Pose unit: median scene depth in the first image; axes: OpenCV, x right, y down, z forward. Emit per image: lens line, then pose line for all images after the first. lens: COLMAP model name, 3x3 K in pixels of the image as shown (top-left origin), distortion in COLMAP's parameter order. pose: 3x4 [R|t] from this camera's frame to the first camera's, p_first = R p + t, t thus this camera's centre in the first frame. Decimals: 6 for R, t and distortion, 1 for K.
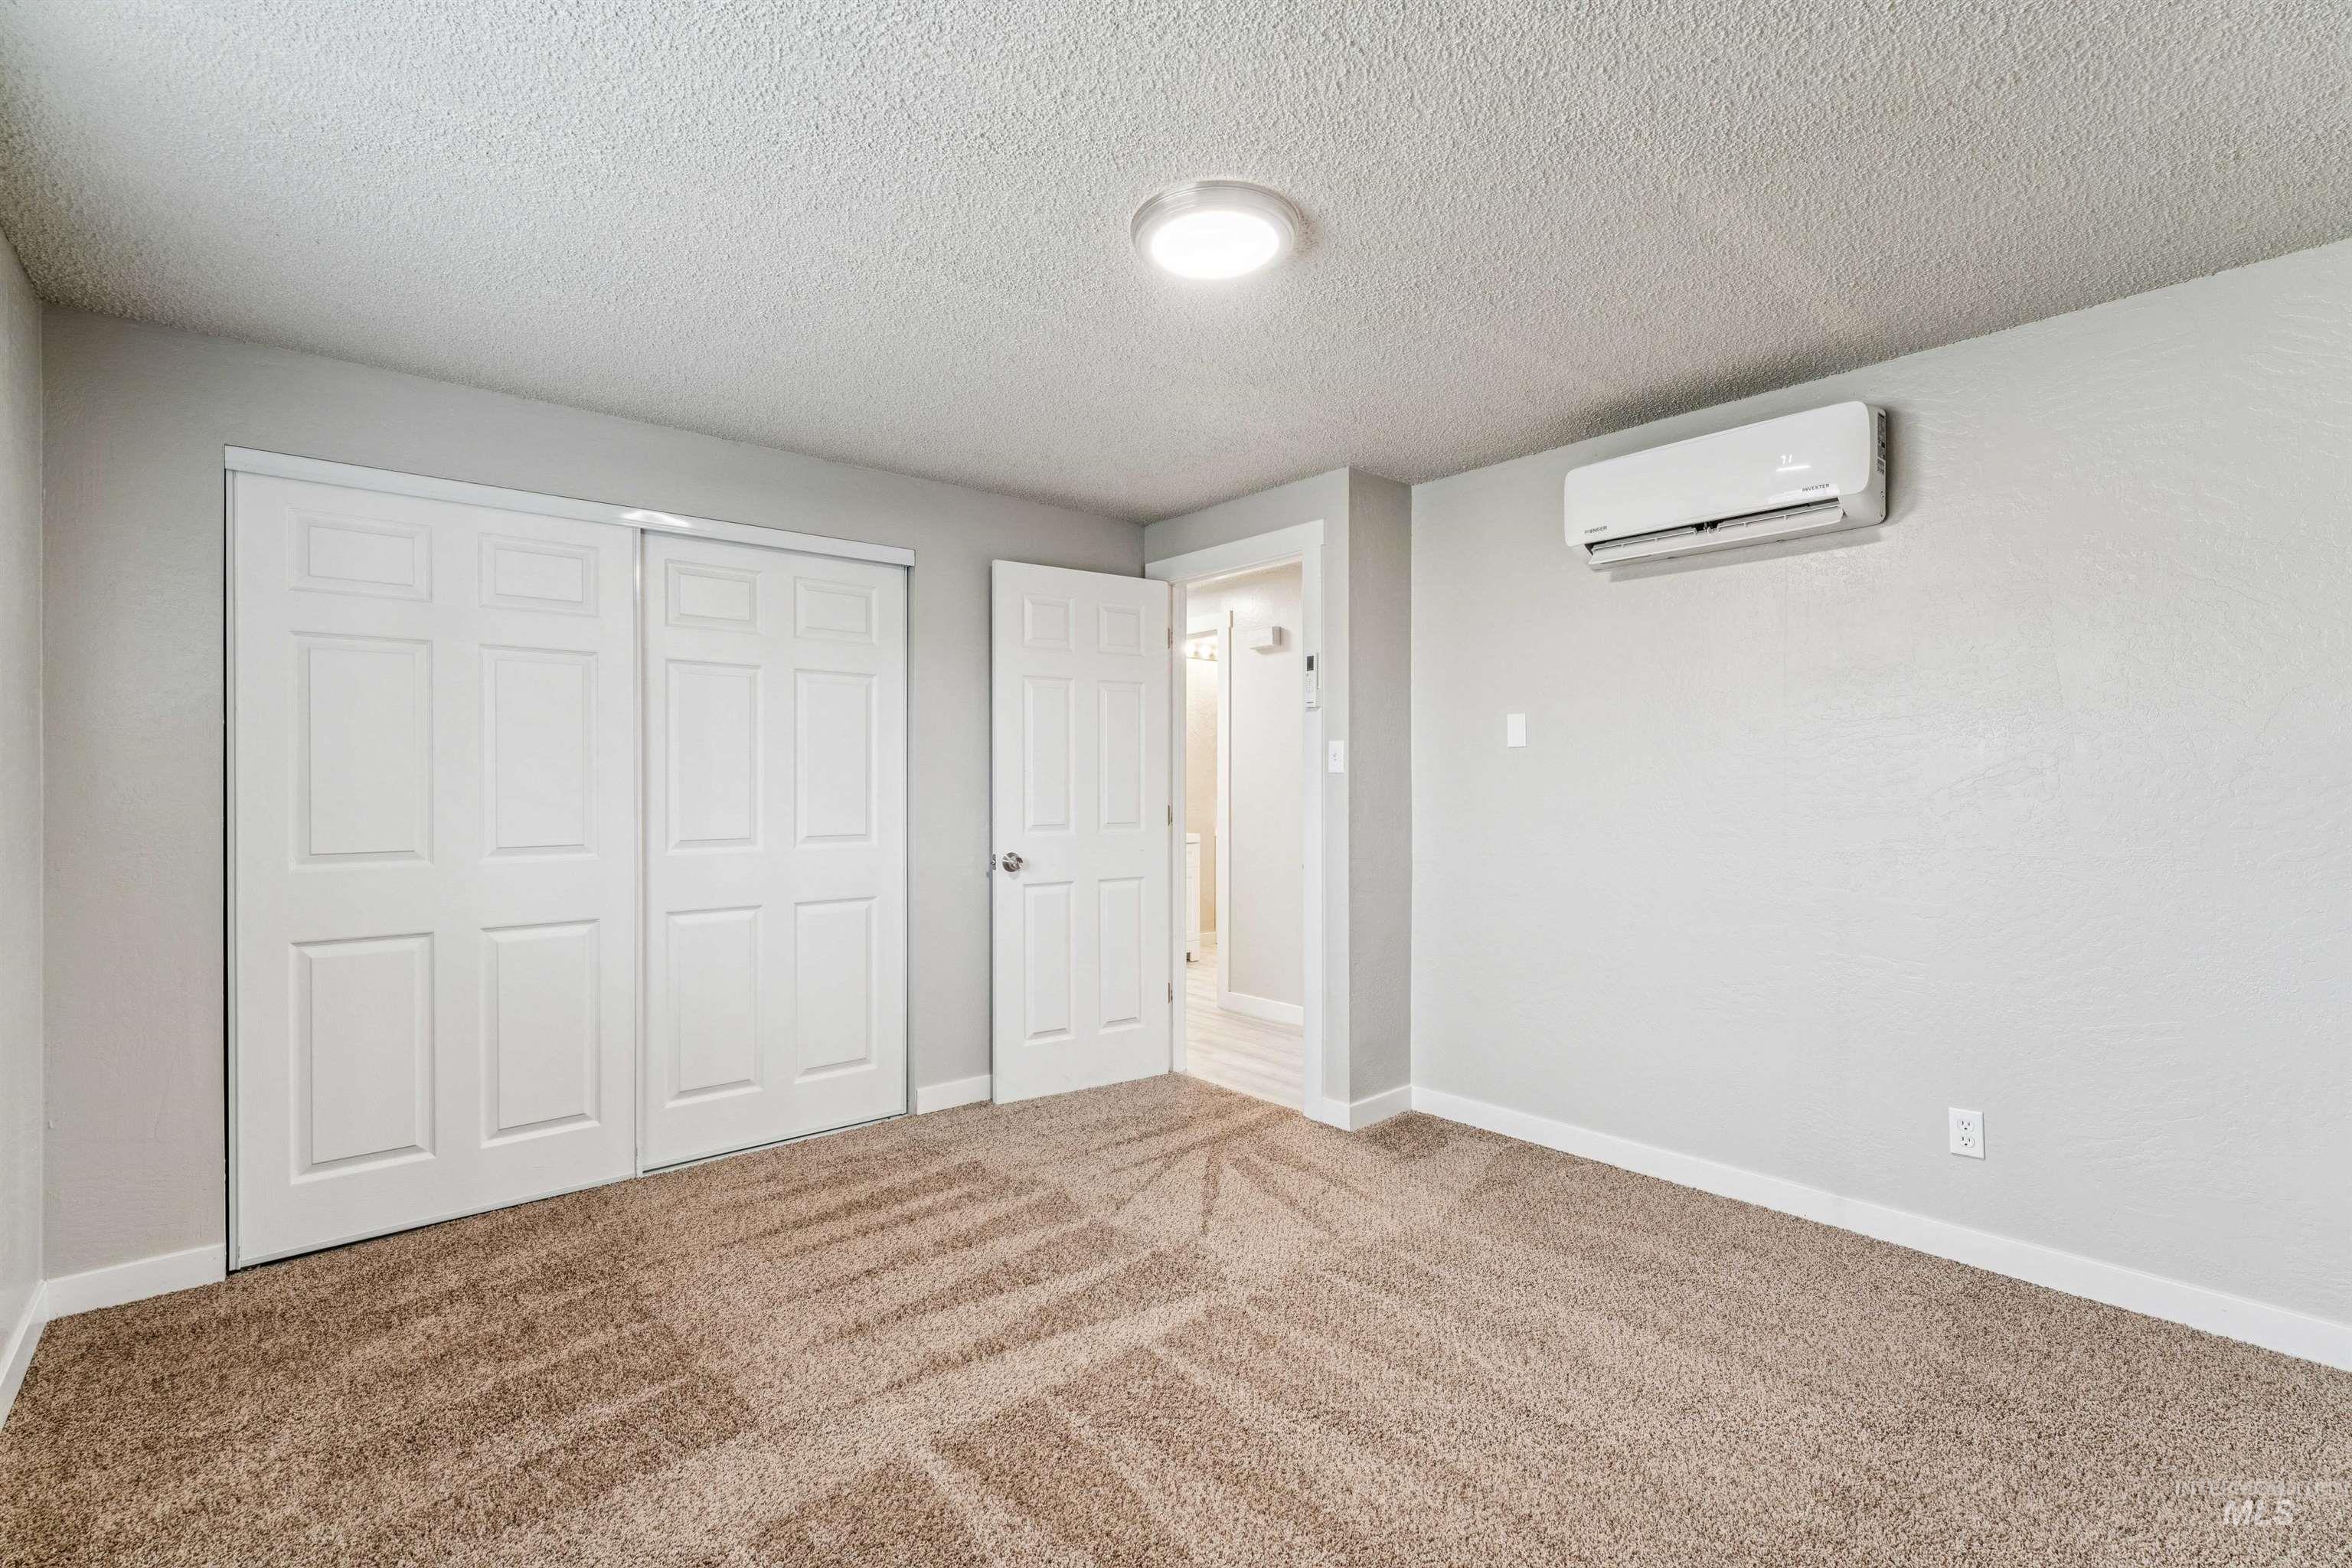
lens RADIAL K [[1015.4, 0, 1174.2], [0, 1015.4, 795.1], [0, 0, 1]] dist [-0.005427, 0.000655]
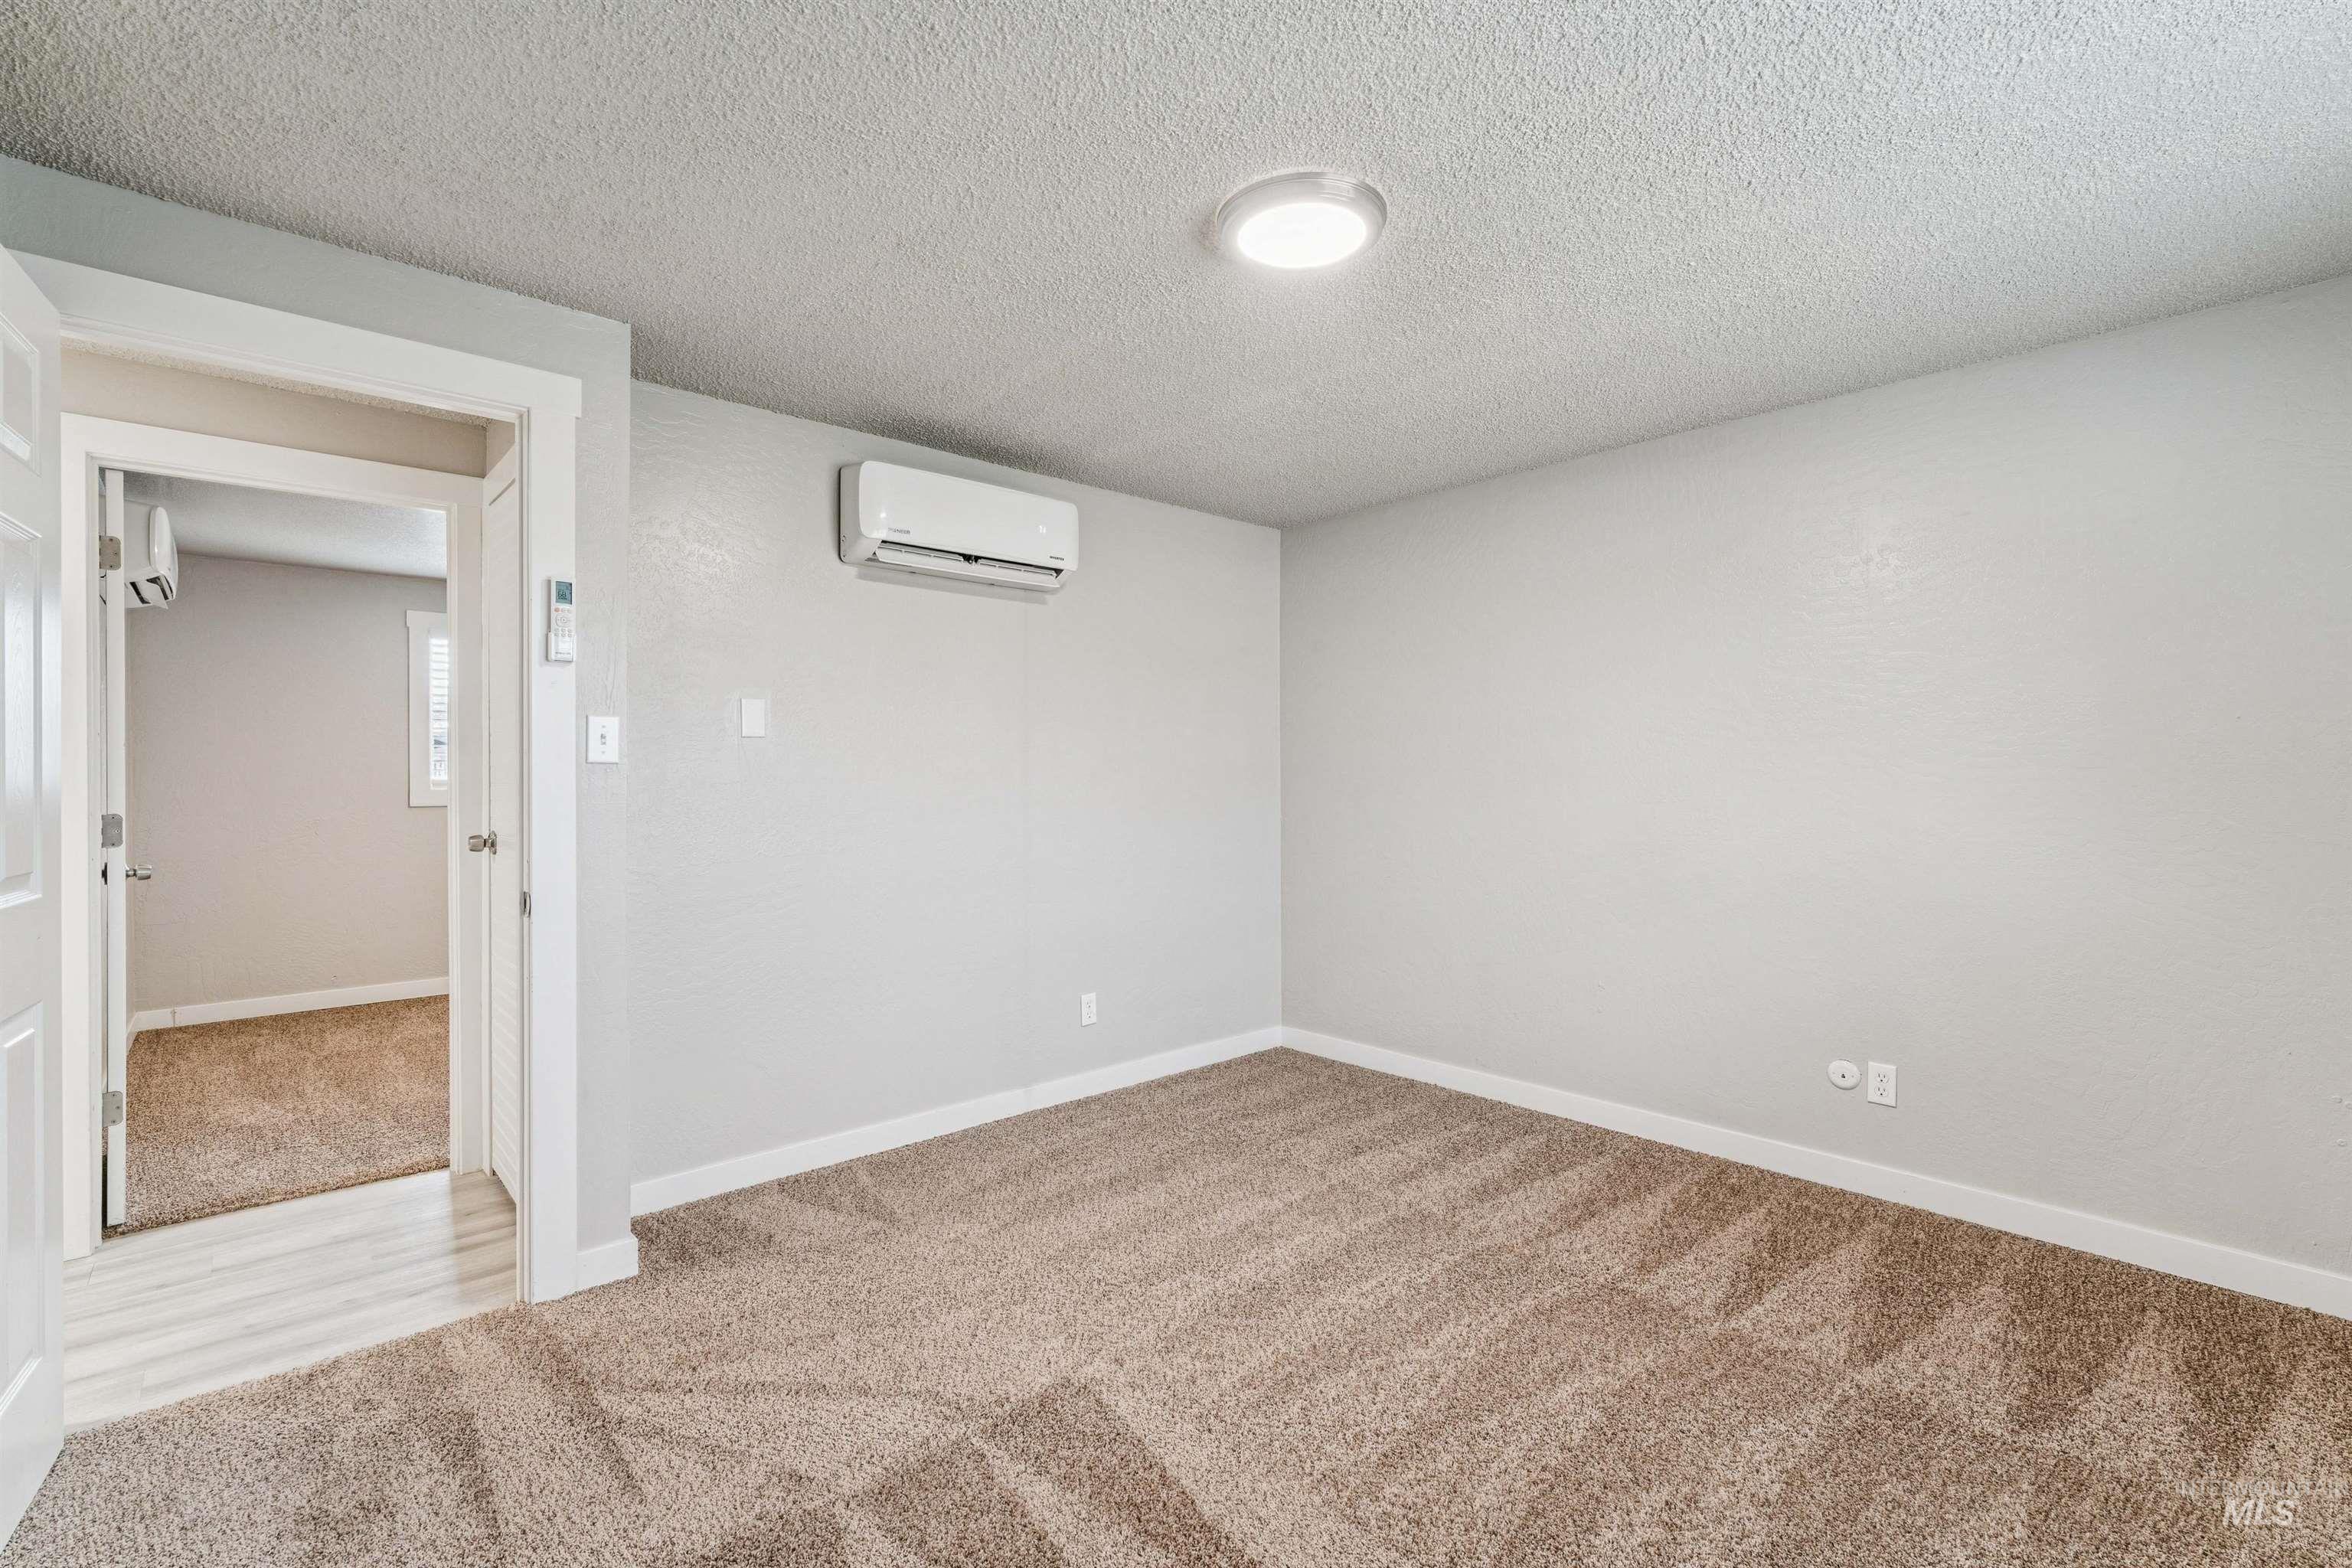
lens RADIAL K [[1015.4, 0, 1187.5], [0, 1015.4, 785.9], [0, 0, 1]] dist [-0.005427, 0.000655]
pose [[-0.012832, -0.003648, 0.999911, -0.569277], [0.015674, 0.999870, 0.003849, -0.002820], [-0.999795, 0.015722, -0.012773, 0.671376]]
